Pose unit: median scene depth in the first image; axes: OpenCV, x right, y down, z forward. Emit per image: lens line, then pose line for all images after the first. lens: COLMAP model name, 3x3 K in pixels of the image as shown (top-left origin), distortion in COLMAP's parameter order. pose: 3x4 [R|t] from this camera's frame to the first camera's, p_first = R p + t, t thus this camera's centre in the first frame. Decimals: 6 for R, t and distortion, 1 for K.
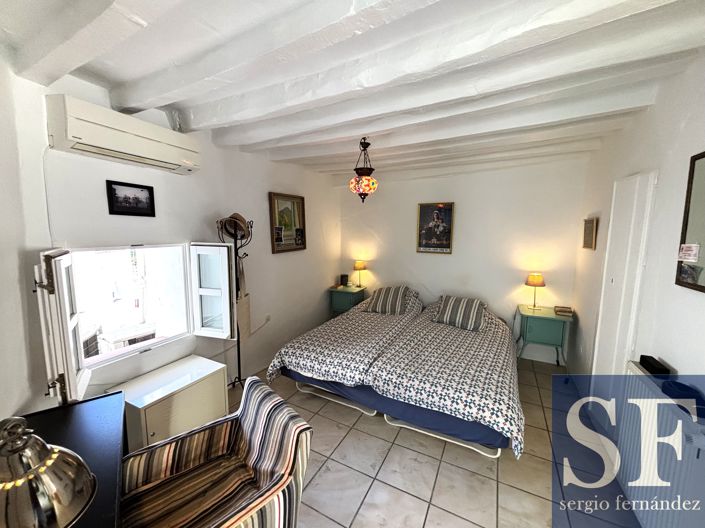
lens RADIAL K [[281.3, 0, 351.3], [0, 281.3, 263.8], [0, 0, 1]] dist [0.000970, -0.000163]
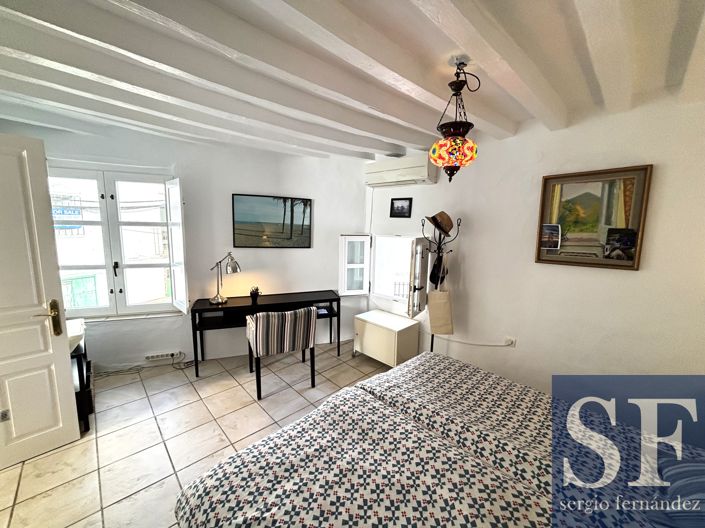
lens RADIAL K [[281.4, 0, 354.5], [0, 281.4, 261.3], [0, 0, 1]] dist [0.000199, -0.000041]
pose [[-0.310618, 0.106789, -0.944517, 0.710225], [-0.140908, 0.977517, 0.156860, -0.111901], [0.940033, 0.181813, -0.288587, 1.006306]]
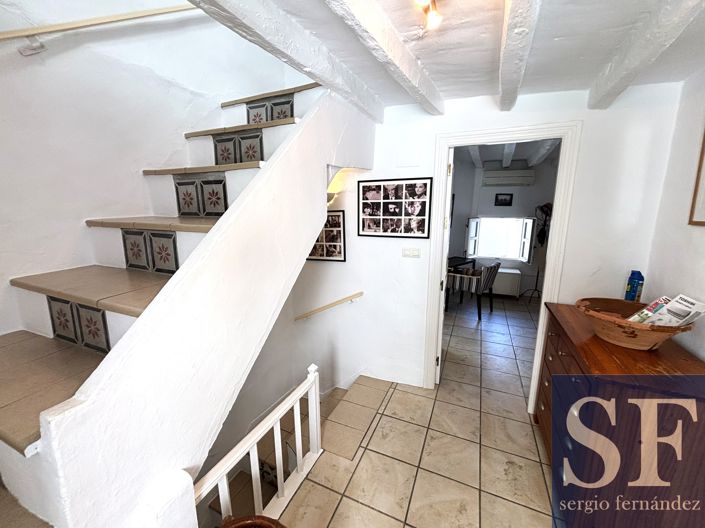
lens RADIAL K [[281.3, 0, 351.3], [0, 281.3, 263.8], [0, 0, 1]] dist [0.000970, -0.000163]
pose [[0.064210, 0.176782, -0.982153, 1.454165], [-0.122286, 0.978161, 0.168069, 0.072447], [0.990416, 0.109312, 0.084426, -0.460316]]
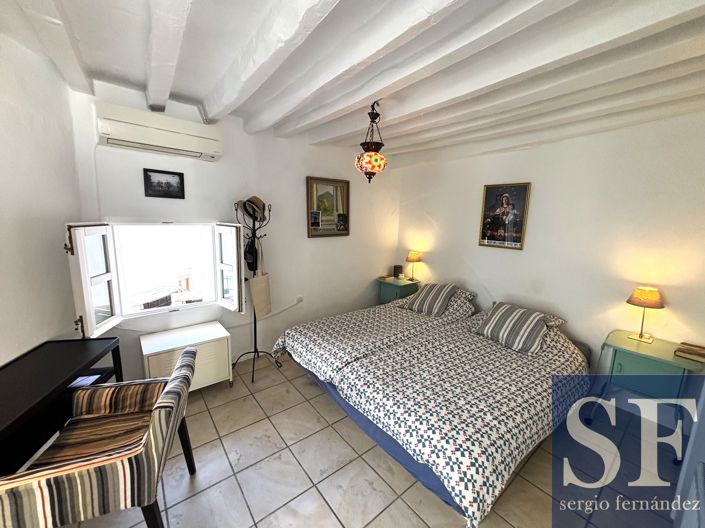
lens RADIAL K [[281.3, 0, 351.3], [0, 281.3, 263.8], [0, 0, 1]] dist [0.000970, -0.000163]
pose [[0.915704, 0.085709, -0.392606, 0.355556], [-0.070889, 0.996121, 0.052123, -0.007049], [0.395551, -0.019898, 0.918228, 0.160828]]
